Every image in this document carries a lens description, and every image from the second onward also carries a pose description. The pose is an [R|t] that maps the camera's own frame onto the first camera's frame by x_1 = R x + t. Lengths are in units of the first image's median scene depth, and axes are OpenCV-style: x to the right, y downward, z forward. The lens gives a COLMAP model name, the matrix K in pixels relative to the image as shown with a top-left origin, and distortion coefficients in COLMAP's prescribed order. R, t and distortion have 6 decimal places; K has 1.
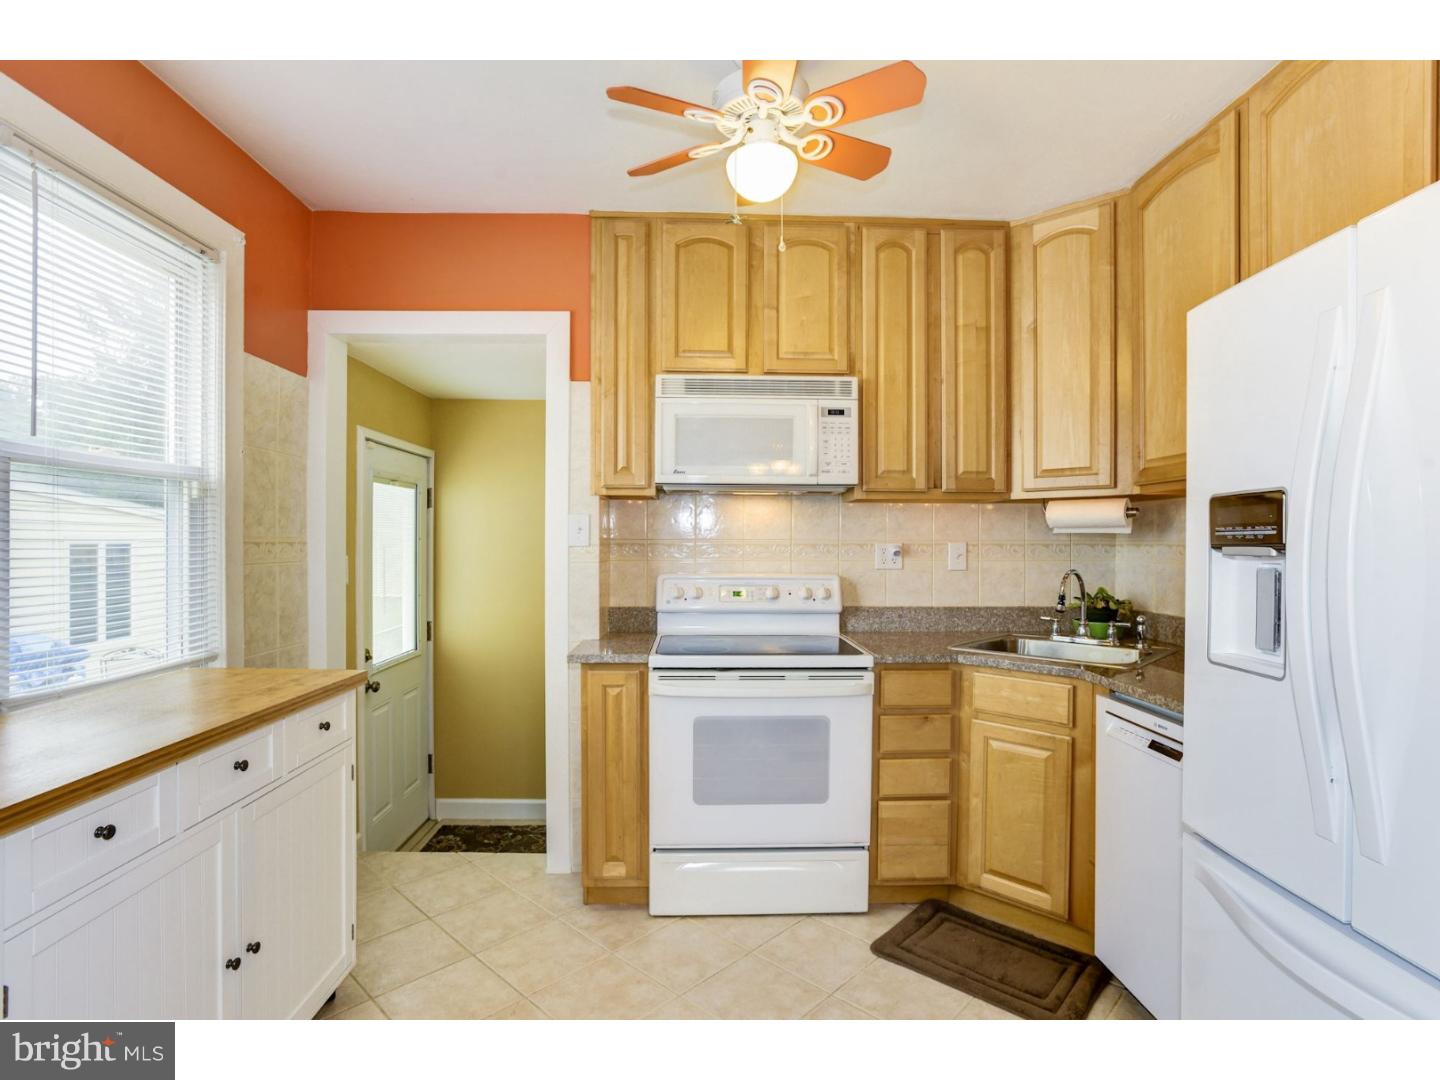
lens RADIAL K [[705.7, 0, 729.5], [0, 705.7, 546.9], [0, 0, 1]] dist [-0.043680, 0.016092]
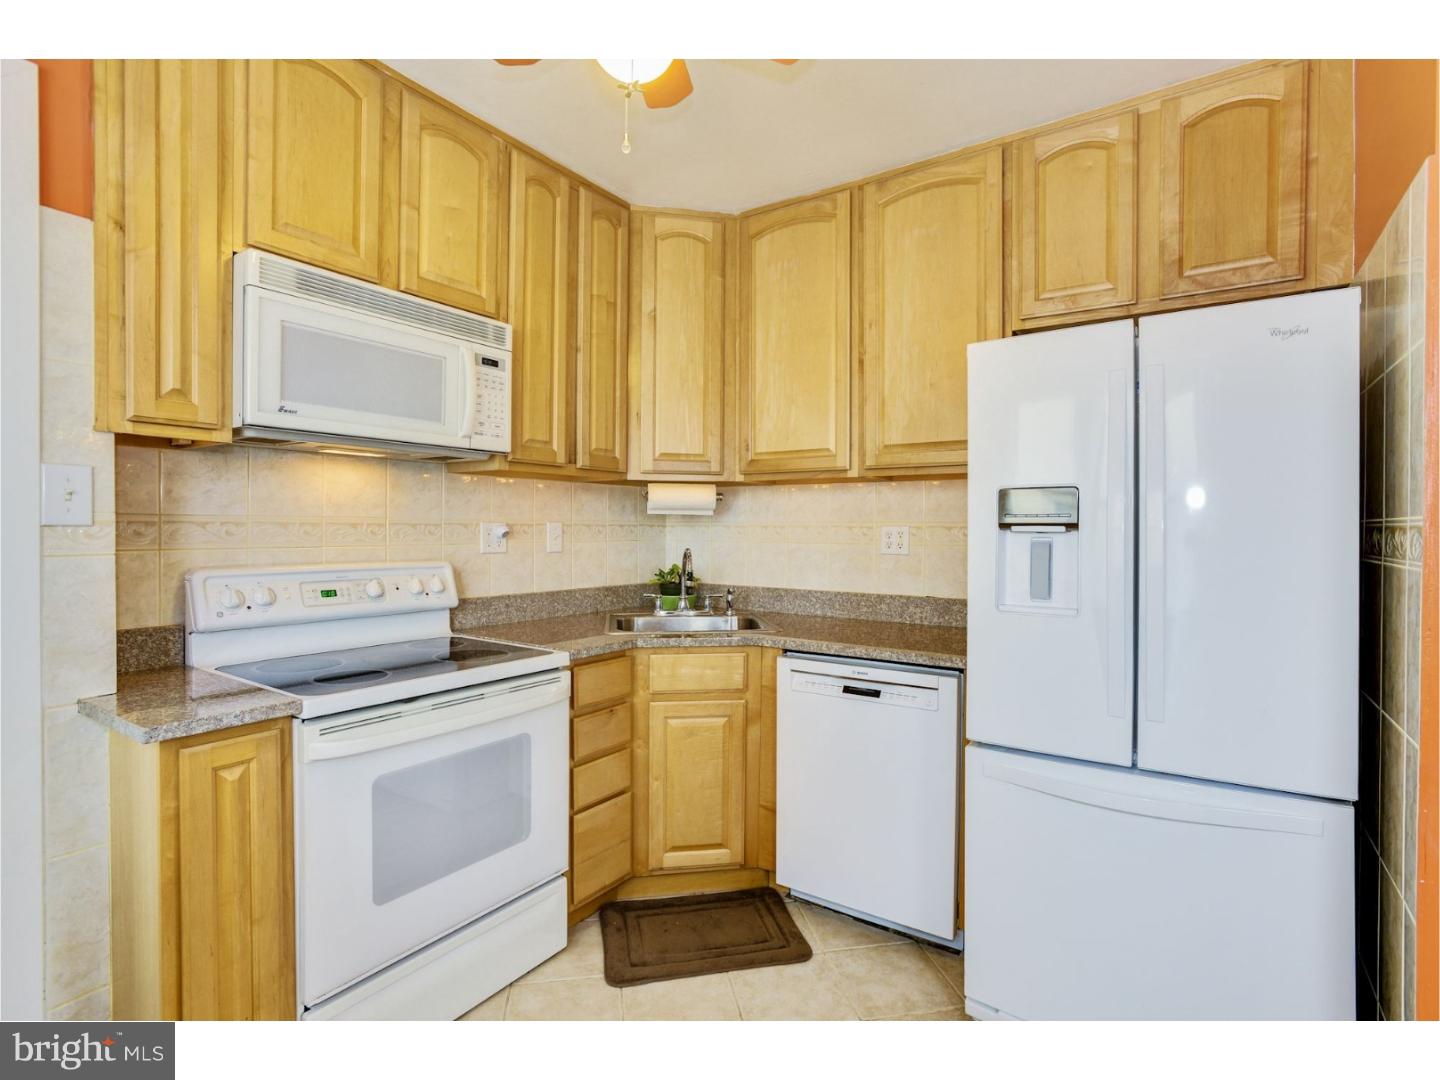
lens RADIAL K [[705.7, 0, 721.1], [0, 705.7, 533.0], [0, 0, 1]] dist [-0.043680, 0.016092]
pose [[0.592783, -0.005621, 0.805343, -0.345833], [0.000052, 0.999976, 0.006941, 0.001402], [-0.805362, -0.004073, 0.592769, 0.301203]]
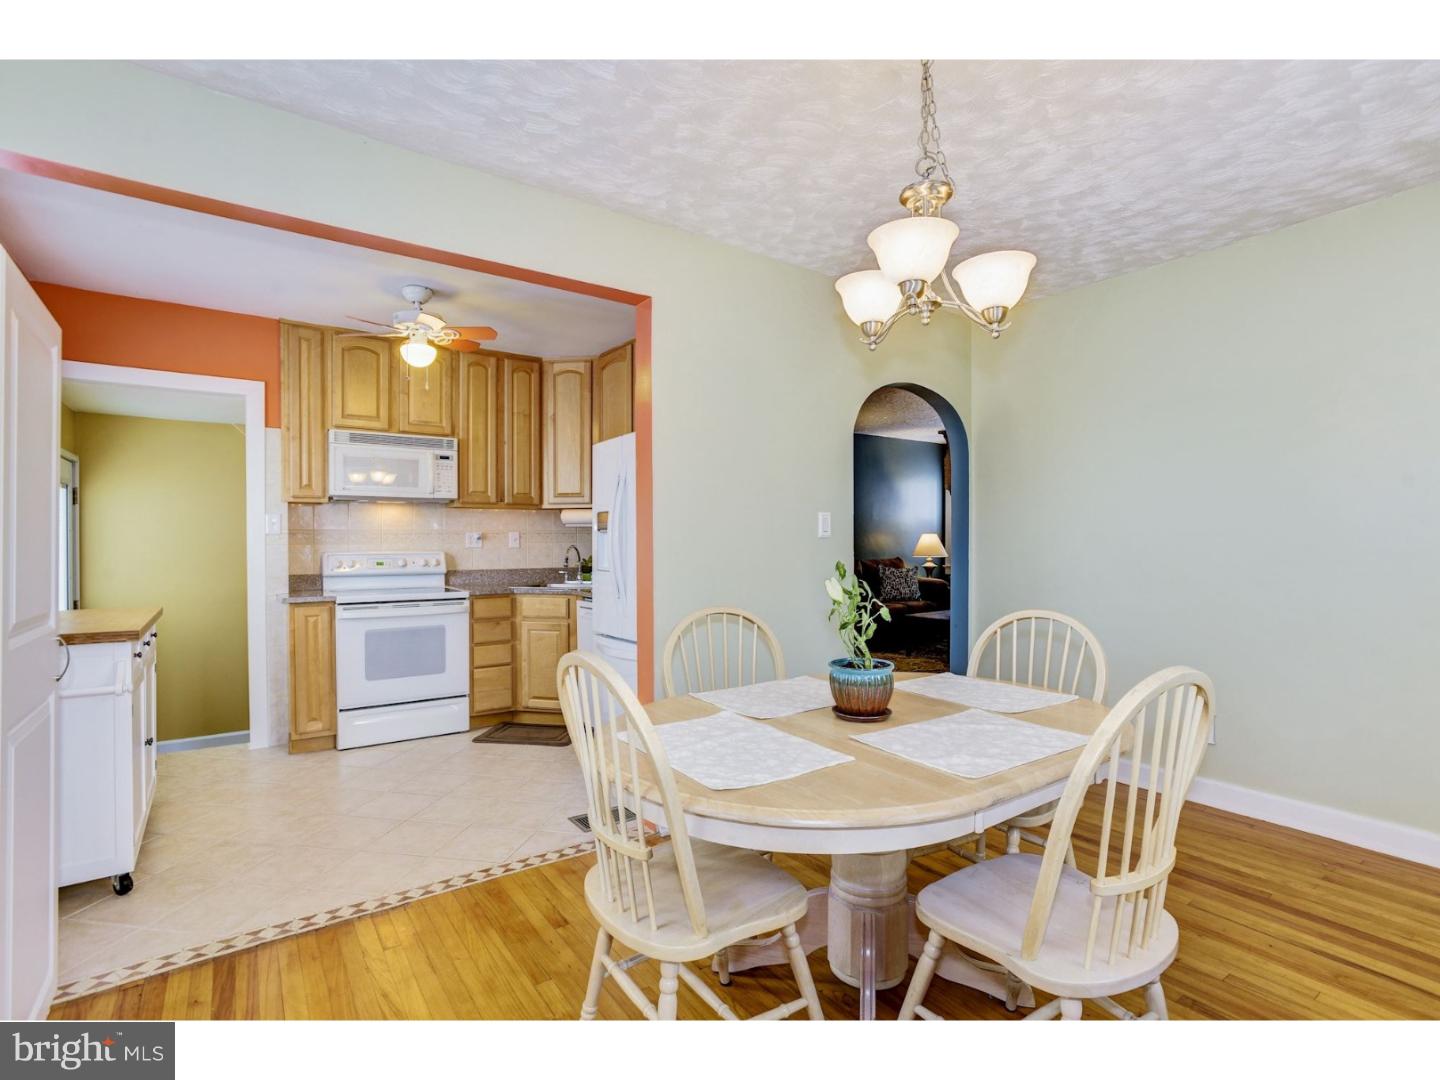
lens RADIAL K [[705.7, 0, 721.8], [0, 705.7, 540.0], [0, 0, 1]] dist [-0.043680, 0.016092]
pose [[0.833673, -0.007751, 0.552203, -0.239479], [0.010445, 0.999944, -0.001733, 0.025230], [-0.552159, 0.007212, 0.833708, -0.840046]]
